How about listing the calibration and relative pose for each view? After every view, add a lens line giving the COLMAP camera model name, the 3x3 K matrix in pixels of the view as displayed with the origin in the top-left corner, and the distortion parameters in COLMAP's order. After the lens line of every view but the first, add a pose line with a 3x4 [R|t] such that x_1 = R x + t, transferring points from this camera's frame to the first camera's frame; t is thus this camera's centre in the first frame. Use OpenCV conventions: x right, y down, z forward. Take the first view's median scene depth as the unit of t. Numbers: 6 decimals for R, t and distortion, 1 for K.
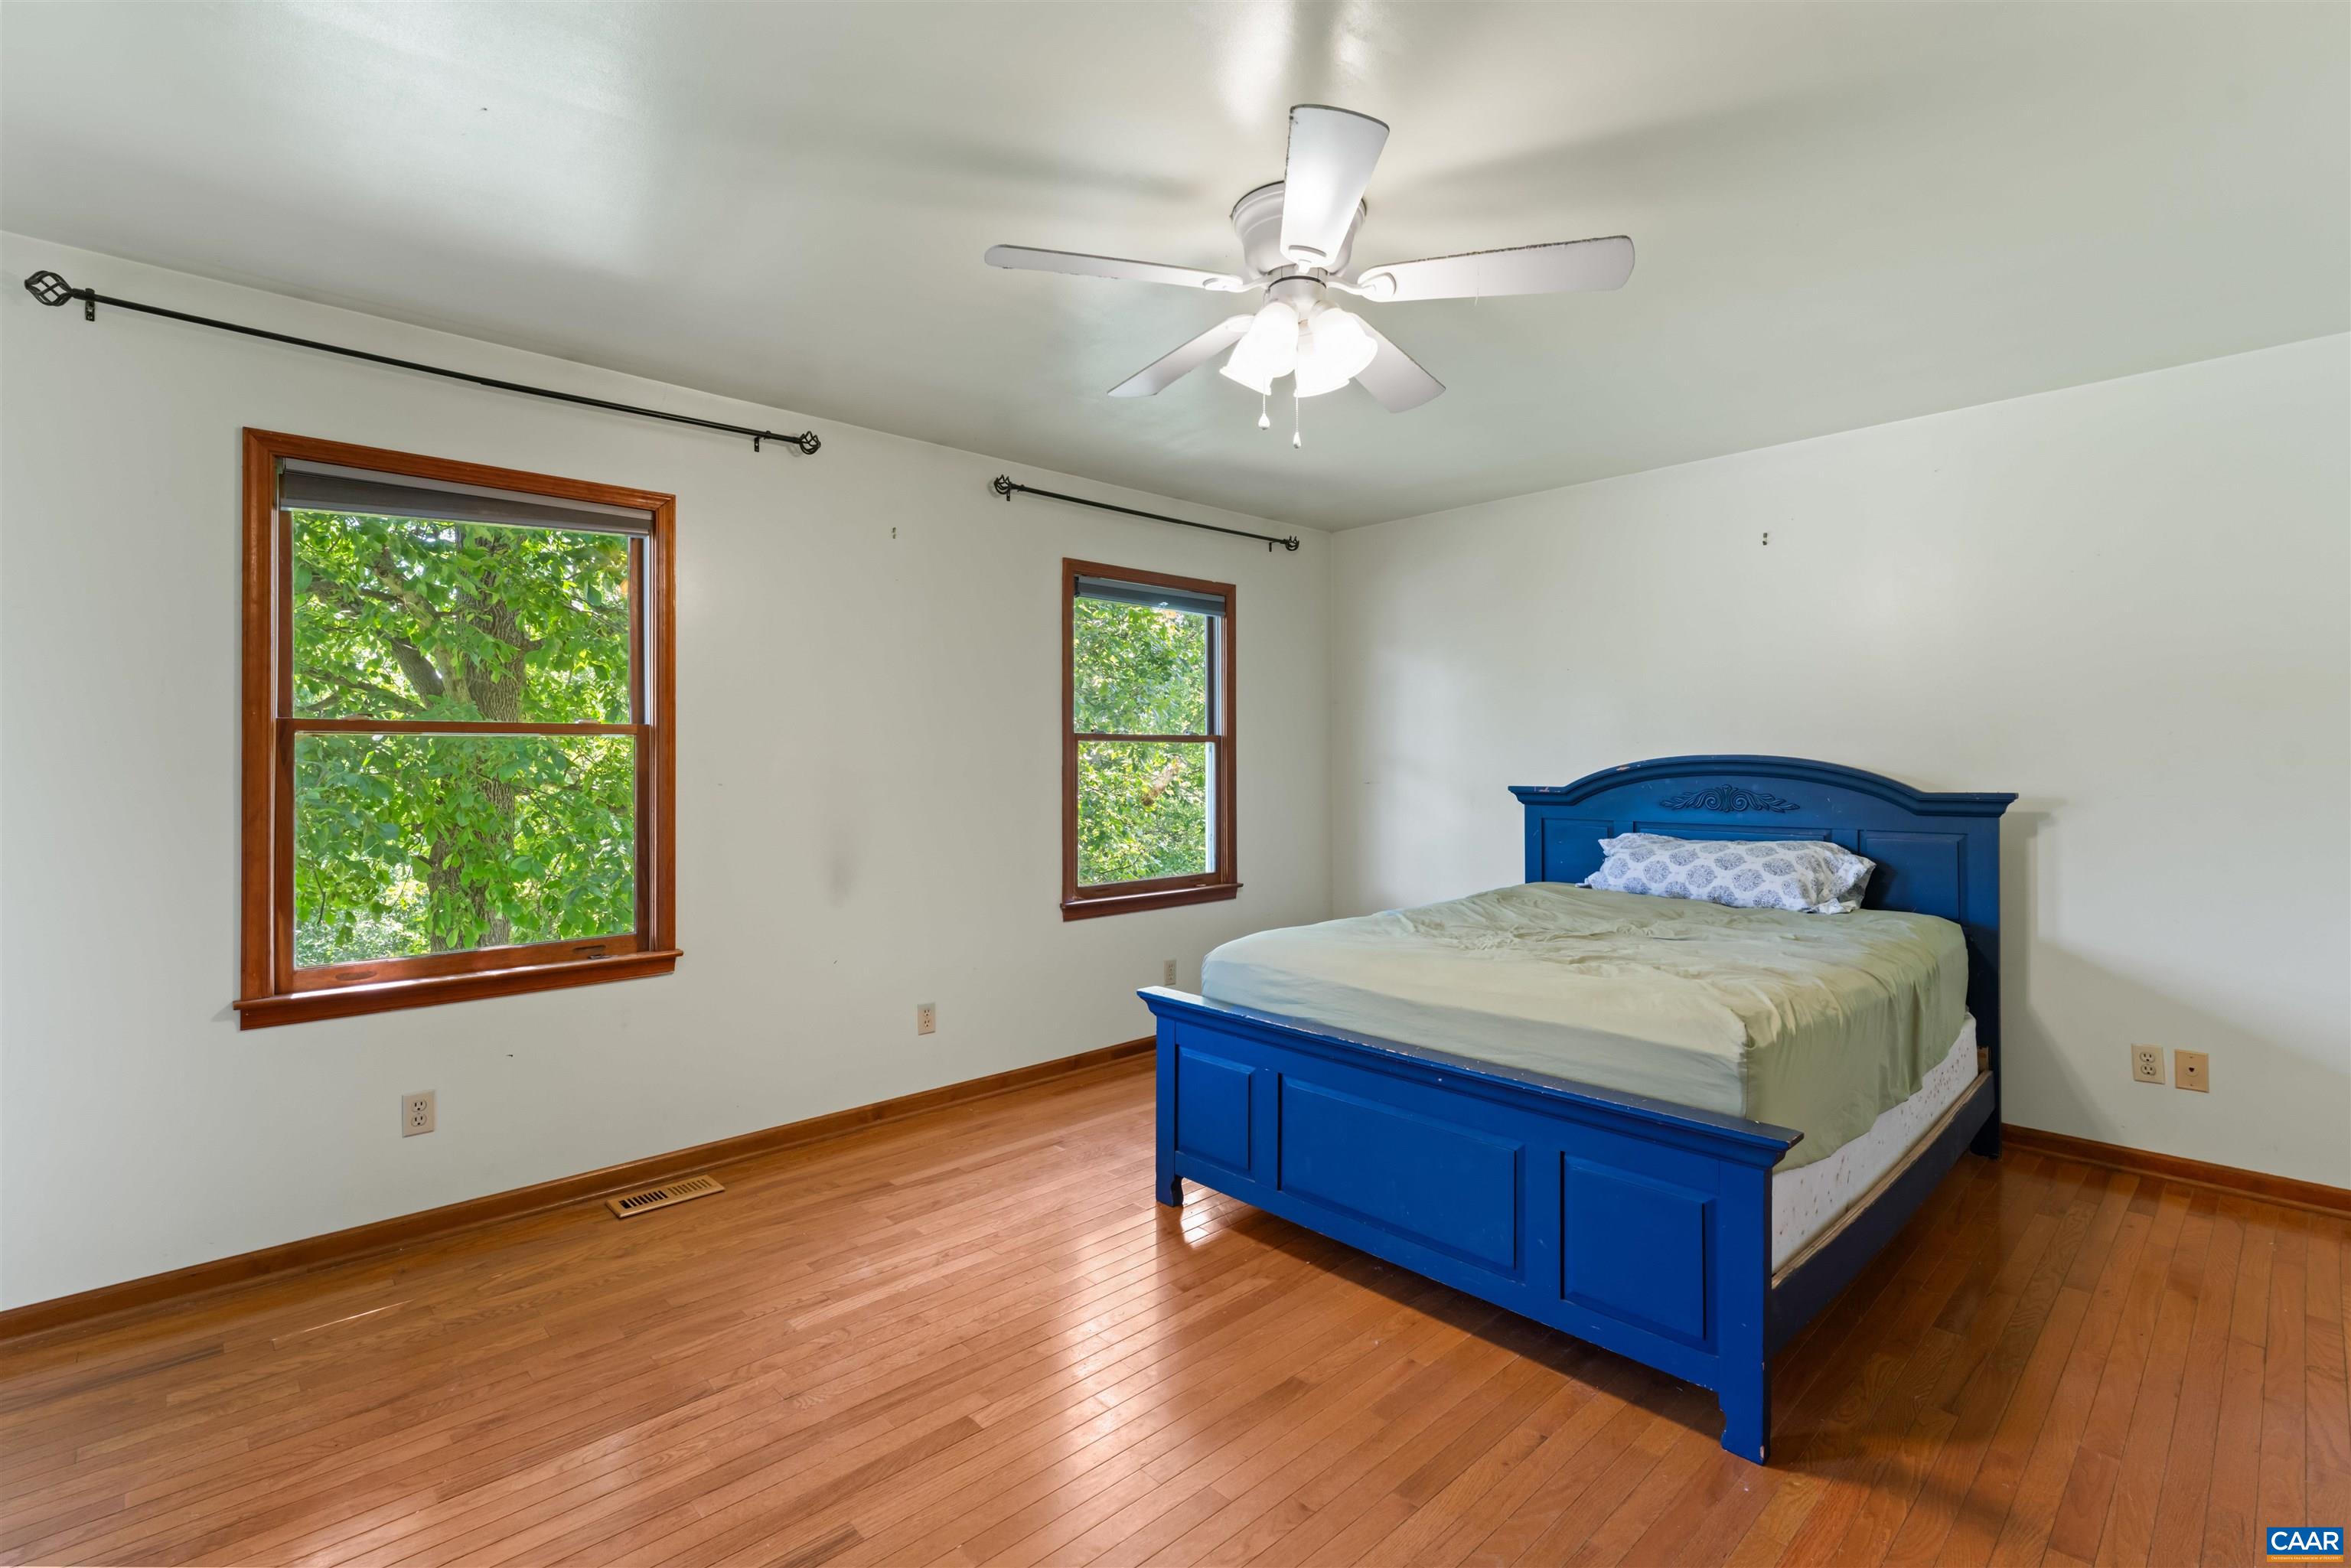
lens RADIAL K [[1065.9, 0, 1165.4], [0, 1065.9, 763.6], [0, 0, 1]] dist [0.002684, -0.000062]
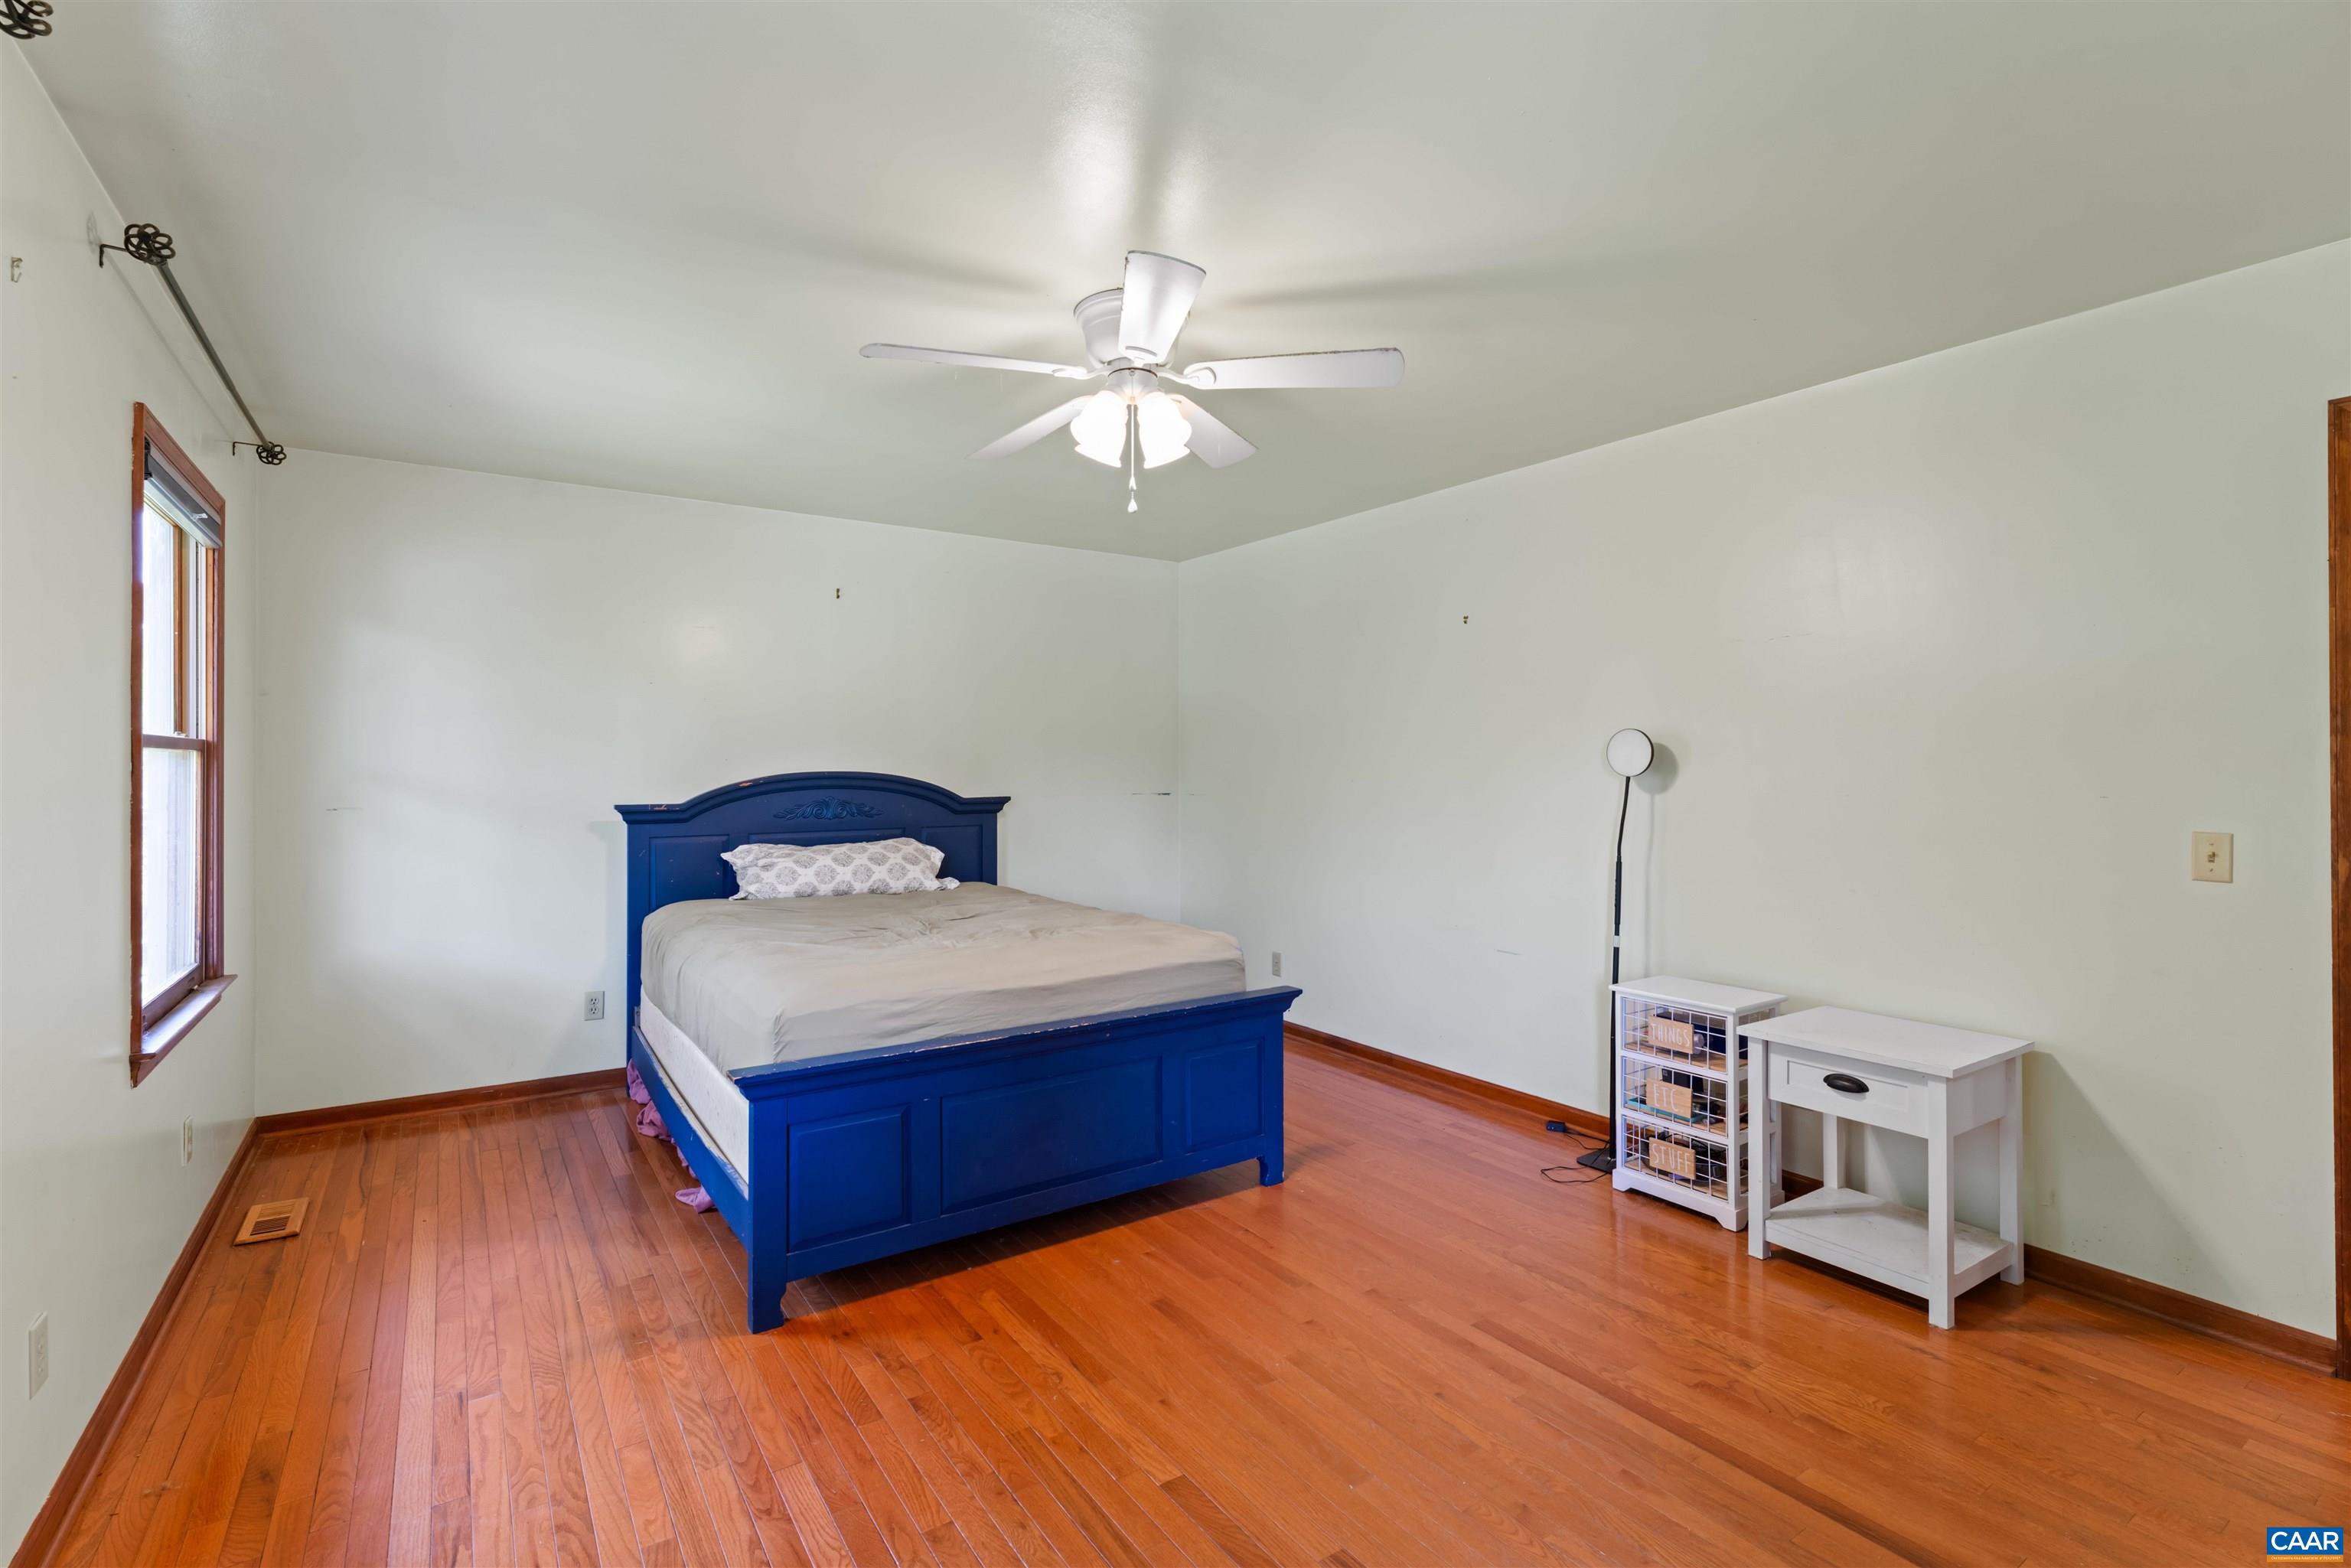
lens RADIAL K [[1065.9, 0, 1162.0], [0, 1065.9, 772.1], [0, 0, 1]] dist [0.002684, -0.000062]
pose [[0.159943, -0.005273, 0.987112, -0.618018], [0.000029, 0.999986, 0.005337, -0.014958], [-0.987126, -0.000825, 0.159941, 0.468342]]
